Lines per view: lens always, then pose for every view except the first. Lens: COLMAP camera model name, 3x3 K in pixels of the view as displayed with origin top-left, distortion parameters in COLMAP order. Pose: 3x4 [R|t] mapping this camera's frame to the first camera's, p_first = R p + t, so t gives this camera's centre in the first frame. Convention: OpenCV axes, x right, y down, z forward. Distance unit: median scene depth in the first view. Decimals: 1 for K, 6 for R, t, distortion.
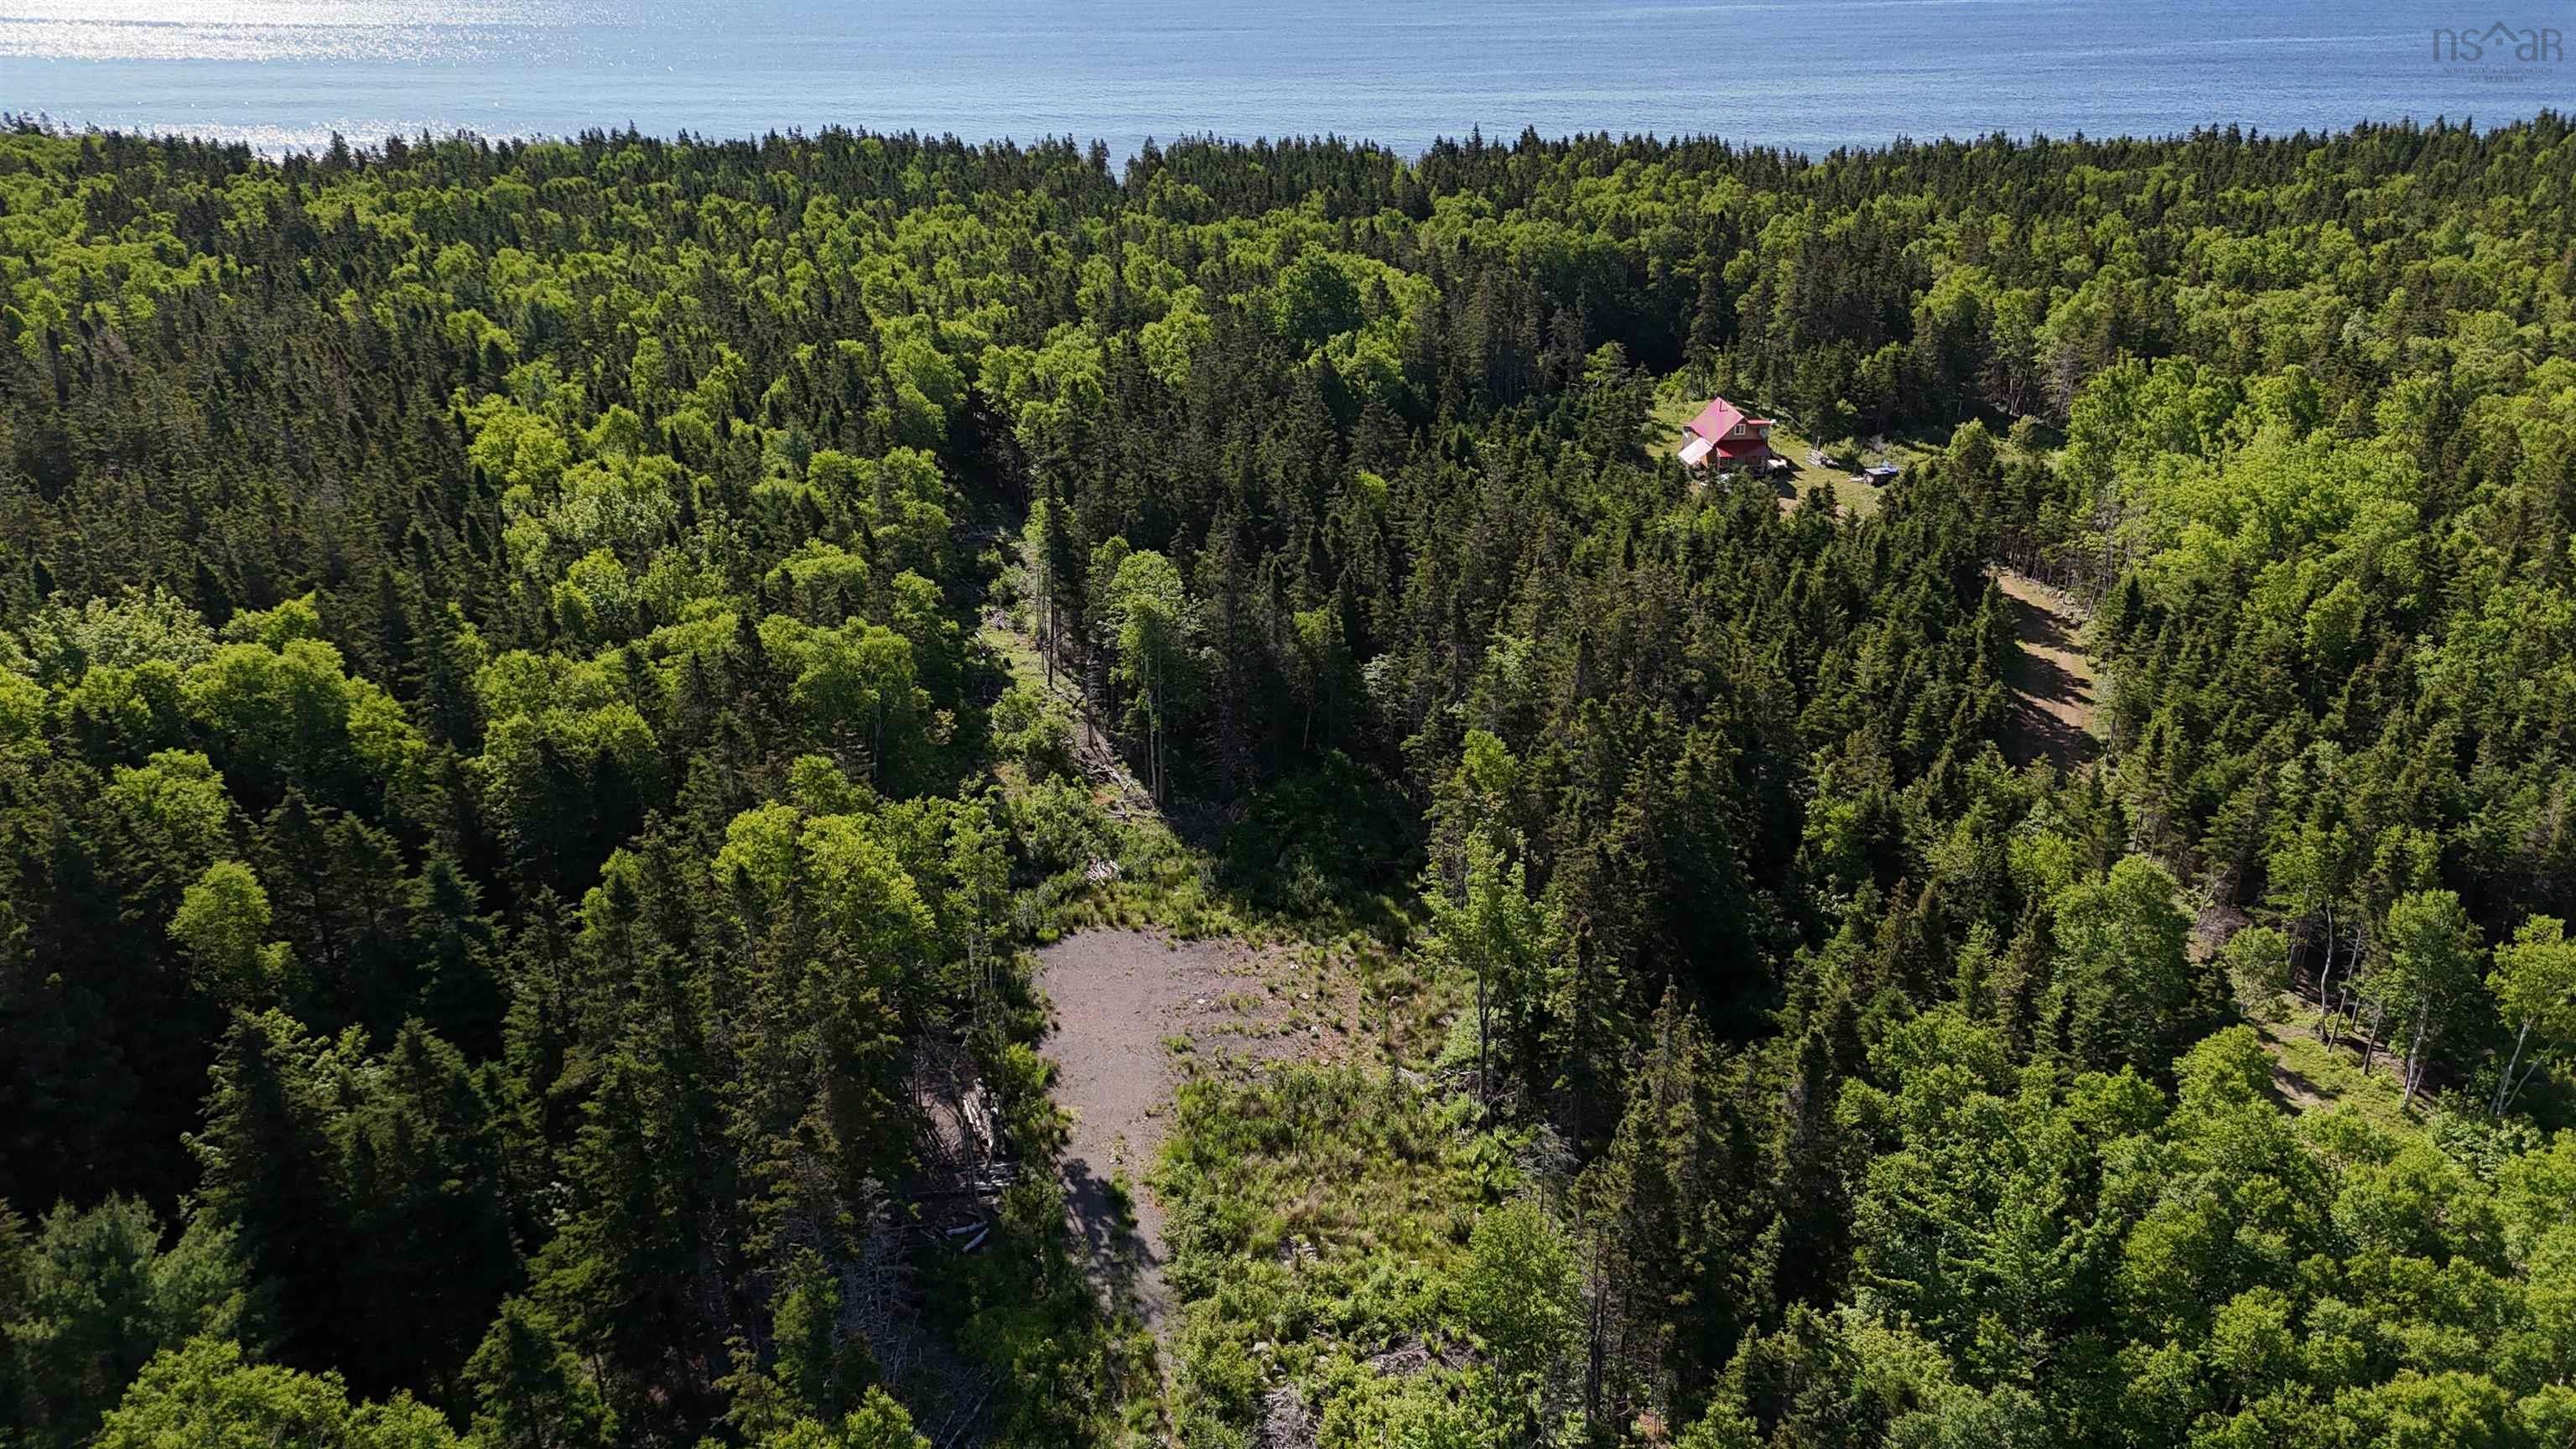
lens RADIAL K [[1873.7, 0, 1309.3], [0, 1873.7, 731.4], [0, 0, 1]] dist [0.070017, -0.062740]
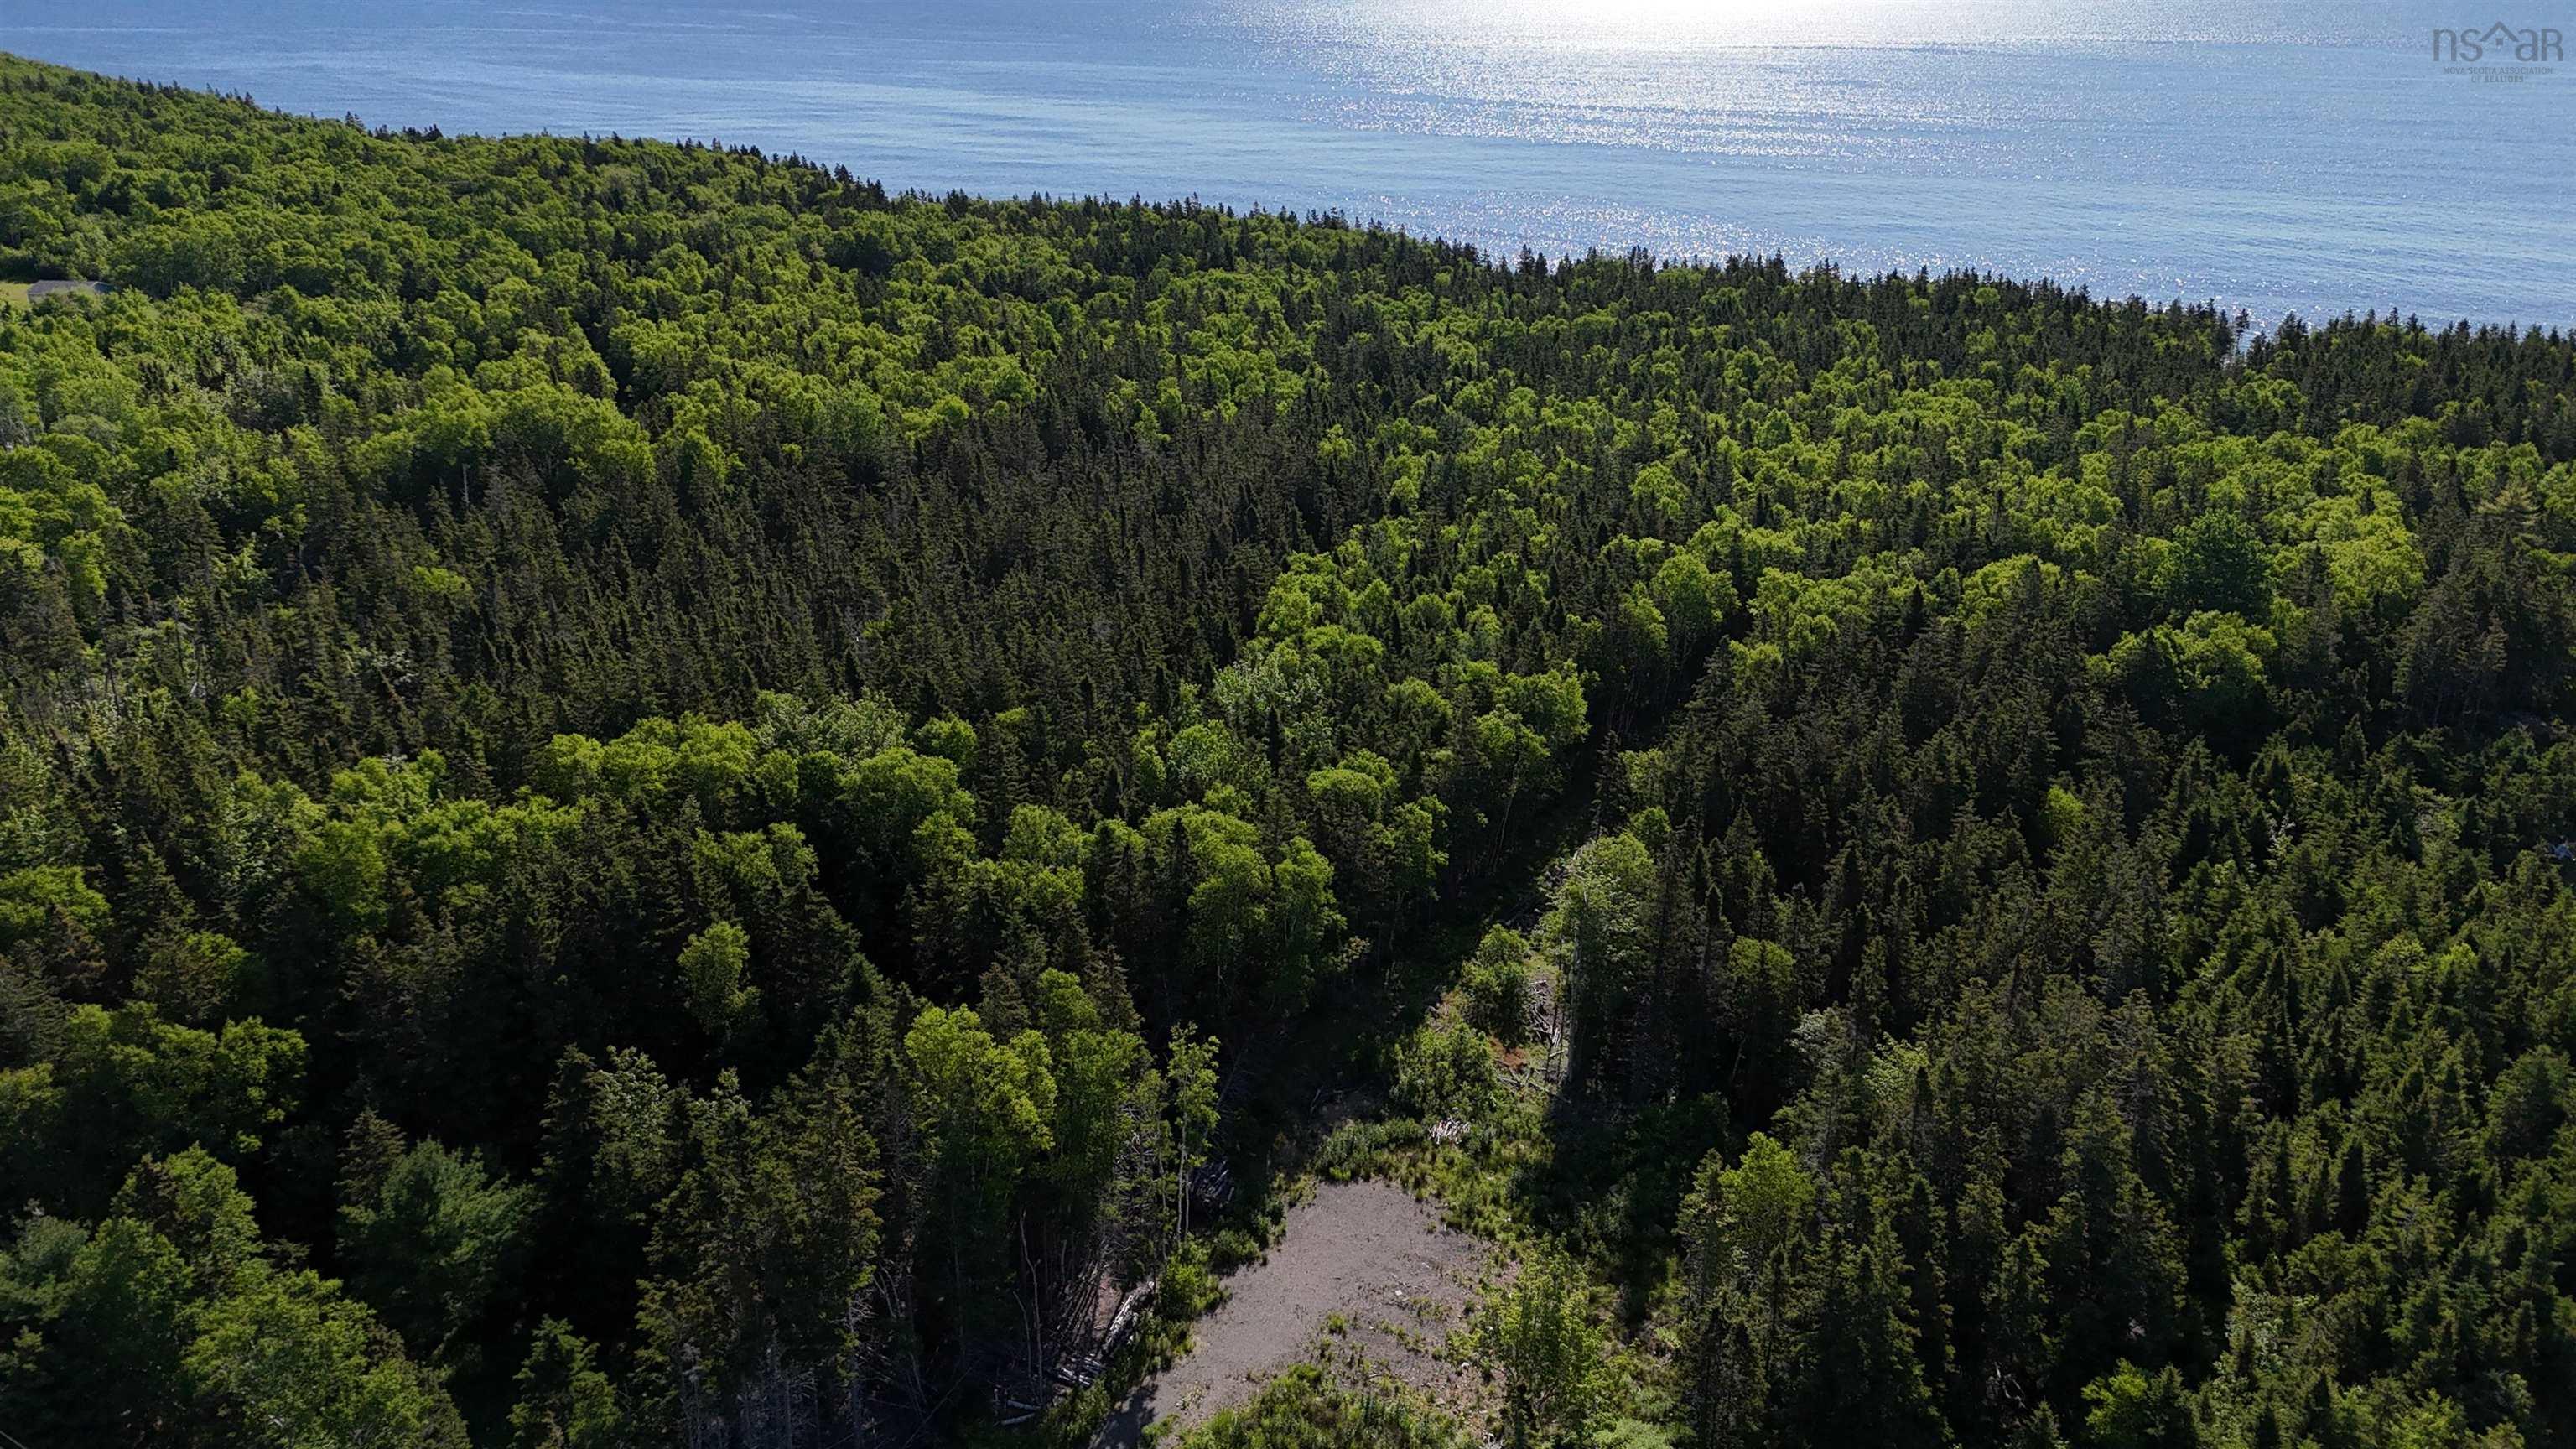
lens RADIAL K [[1873.7, 0, 1304.5], [0, 1873.7, 723.3], [0, 0, 1]] dist [0.070017, -0.062740]
pose [[0.780331, 0.225413, -0.583329, 0.265836], [-0.245970, 0.968227, 0.045108, -0.118840], [0.574963, 0.108282, 0.810983, 0.048207]]
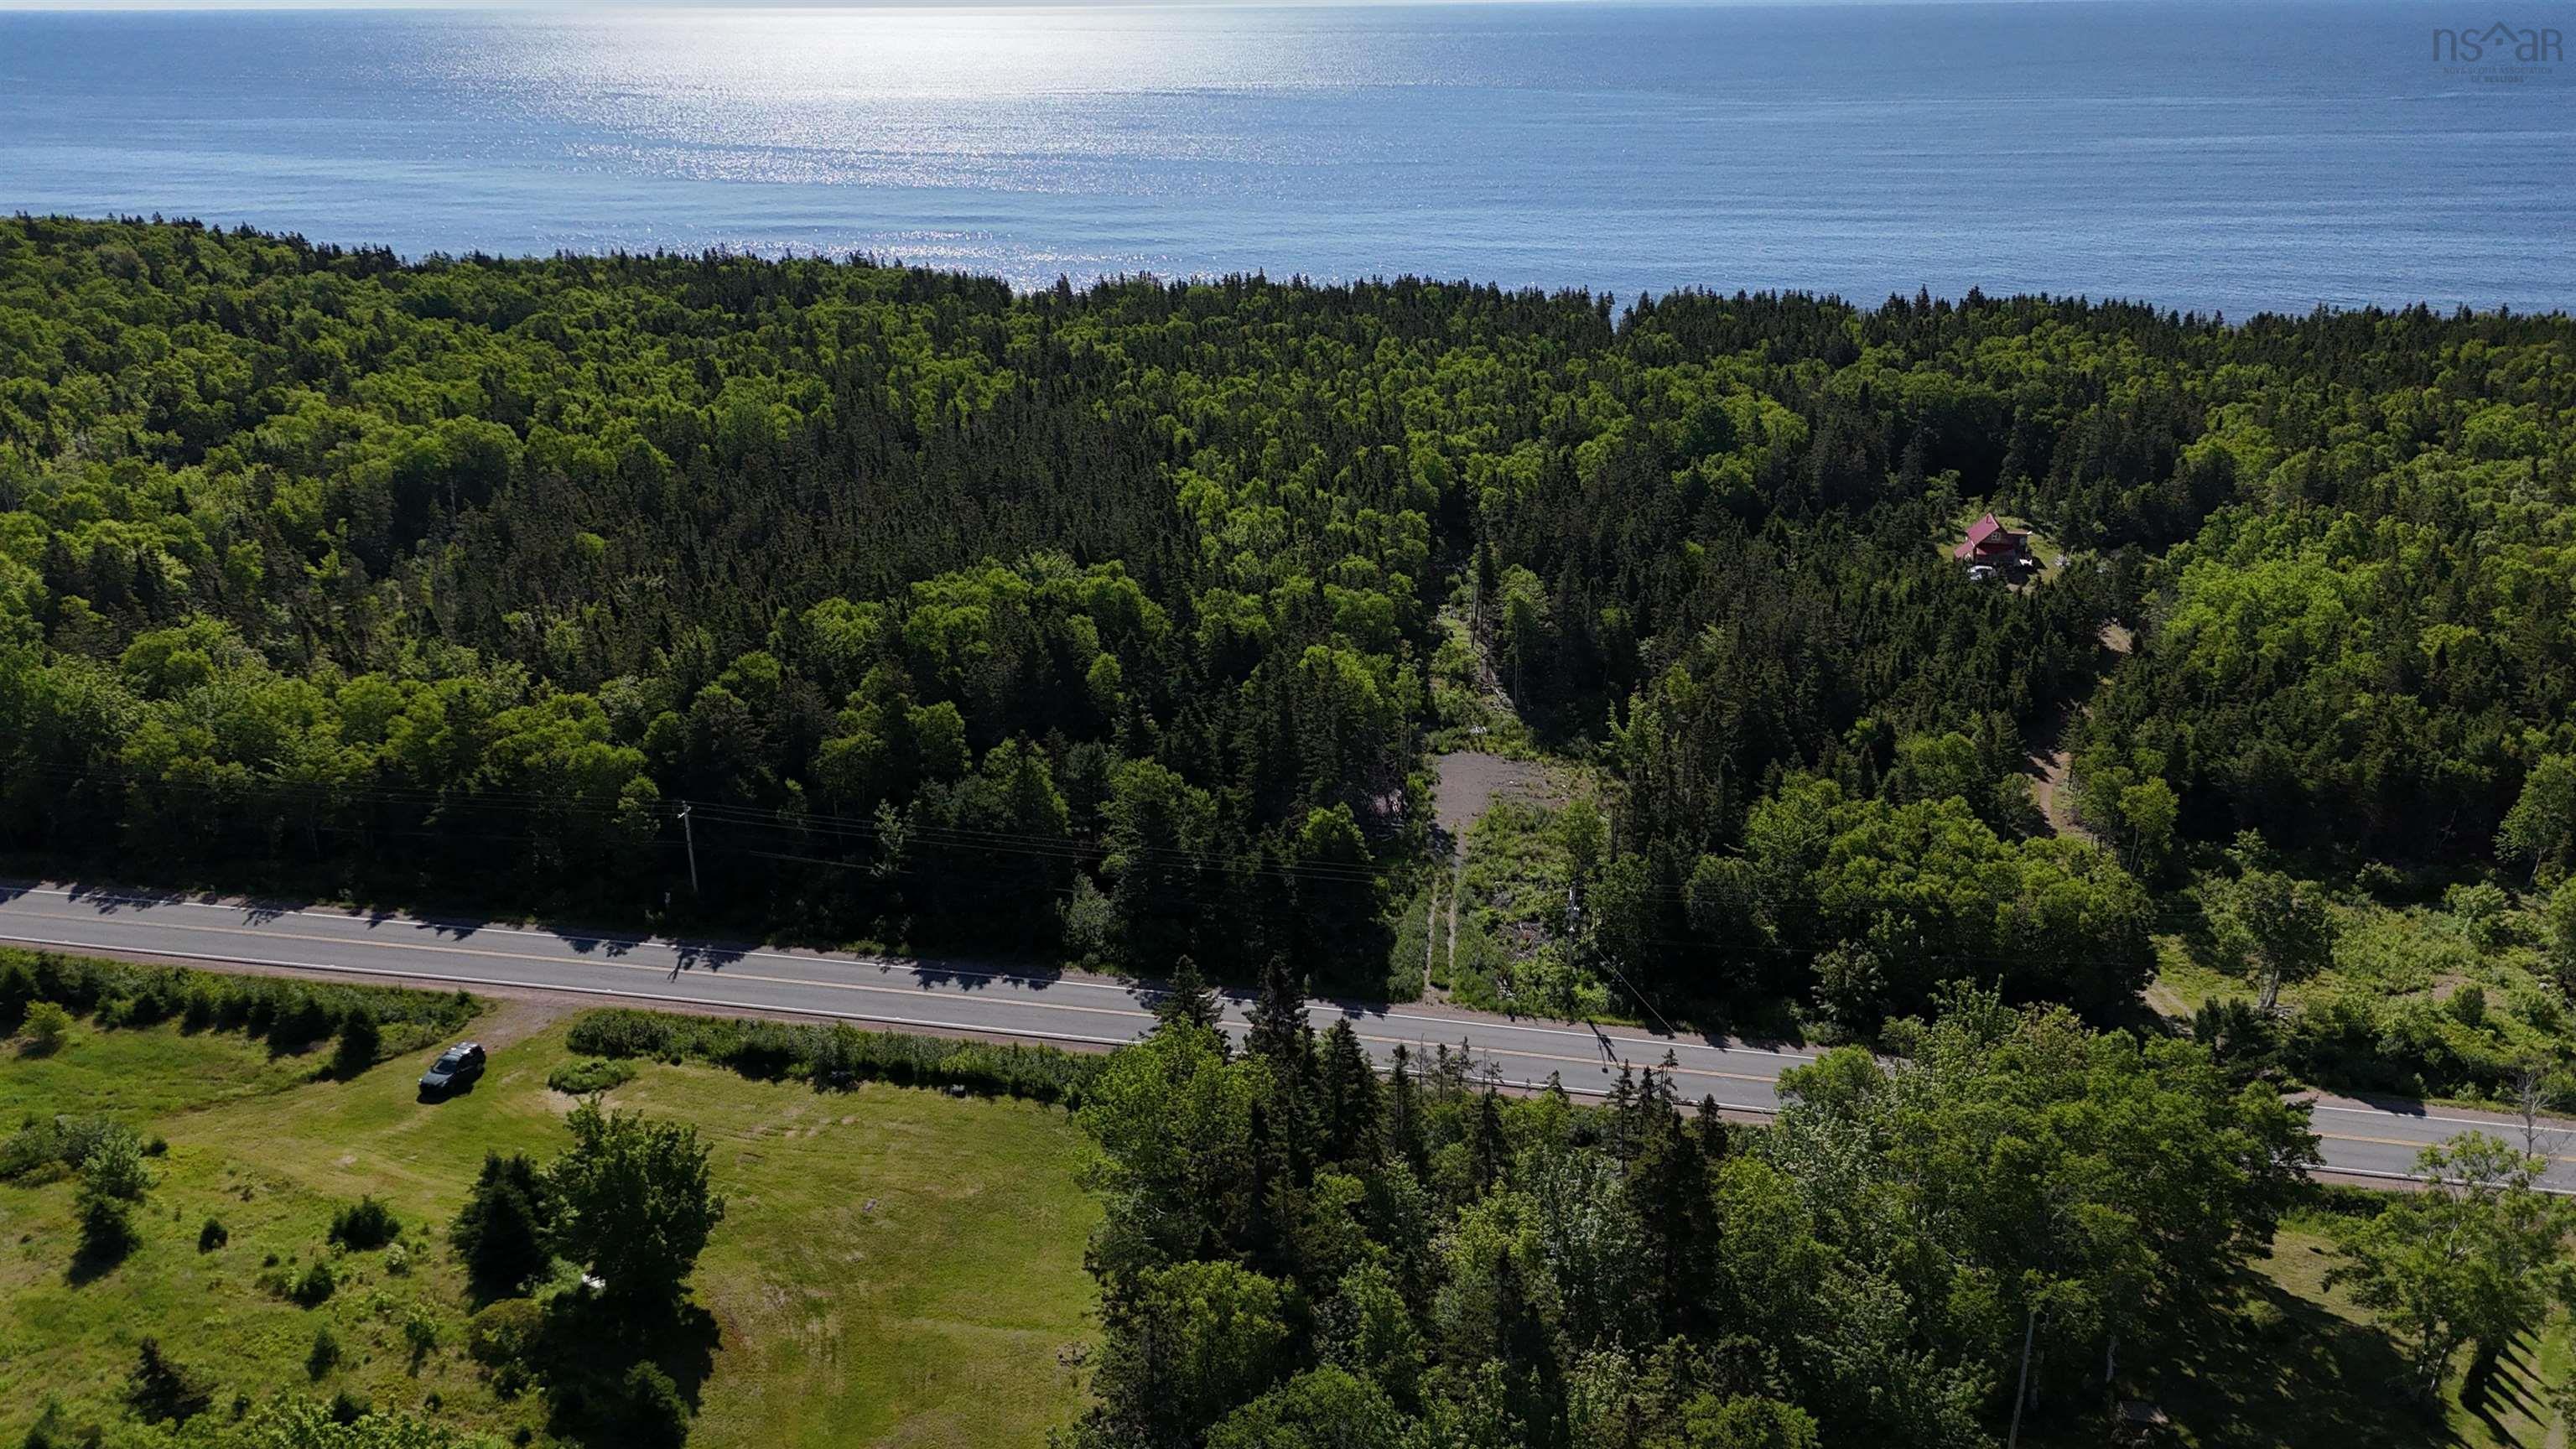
lens RADIAL K [[1873.7, 0, 1271.6], [0, 1873.7, 749.6], [0, 0, 1]] dist [0.070017, -0.062740]
pose [[0.951600, 0.099055, -0.290938, 0.170032], [-0.110289, 0.993646, -0.022431, 0.109517], [0.286867, 0.053433, 0.956479, -0.612579]]
